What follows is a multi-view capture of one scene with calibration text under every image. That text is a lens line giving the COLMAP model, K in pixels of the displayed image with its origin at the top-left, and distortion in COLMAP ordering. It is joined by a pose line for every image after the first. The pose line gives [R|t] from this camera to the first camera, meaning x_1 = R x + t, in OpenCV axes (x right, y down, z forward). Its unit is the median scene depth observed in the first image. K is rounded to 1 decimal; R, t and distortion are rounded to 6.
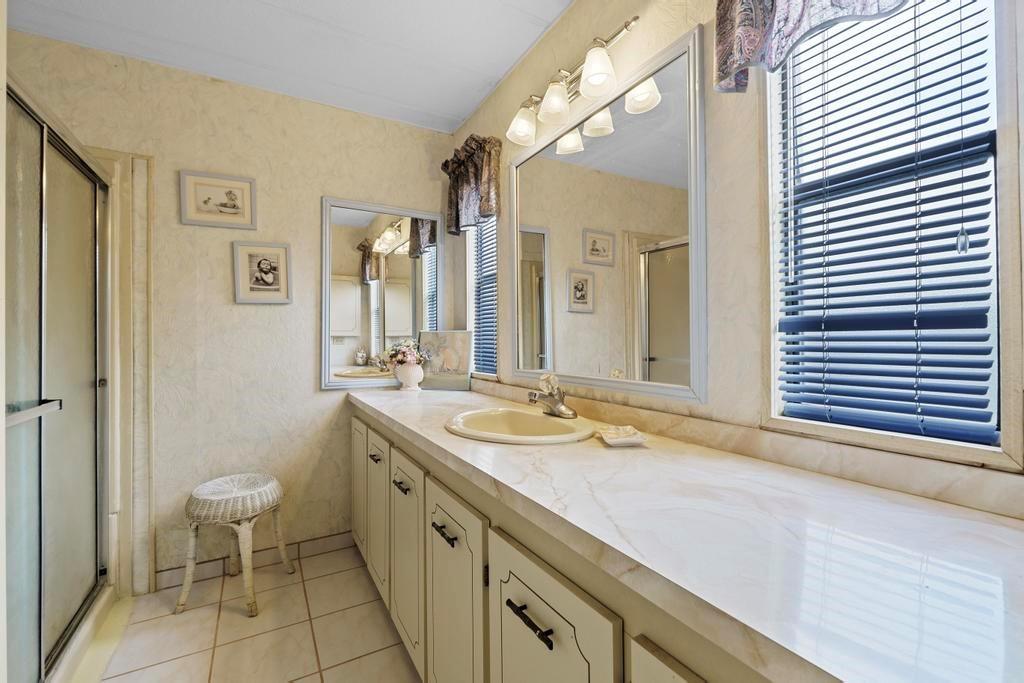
lens RADIAL K [[430.8, 0, 511.0], [0, 430.8, 335.9], [0, 0, 1]] dist [-0.007338, 0.000386]
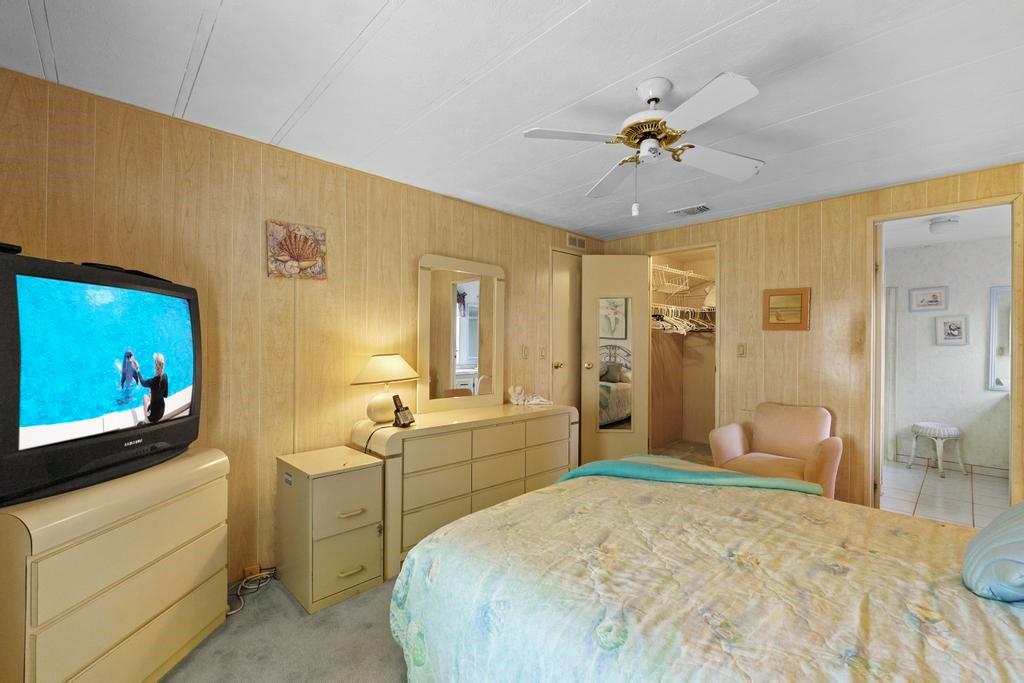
lens RADIAL K [[430.8, 0, 512.9], [0, 430.8, 345.5], [0, 0, 1]] dist [-0.007338, 0.000386]
pose [[0.223172, 0.006049, -0.974760, 1.054109], [-0.009971, 0.999943, 0.003923, -0.063112], [0.974728, 0.008844, 0.223220, -1.672453]]
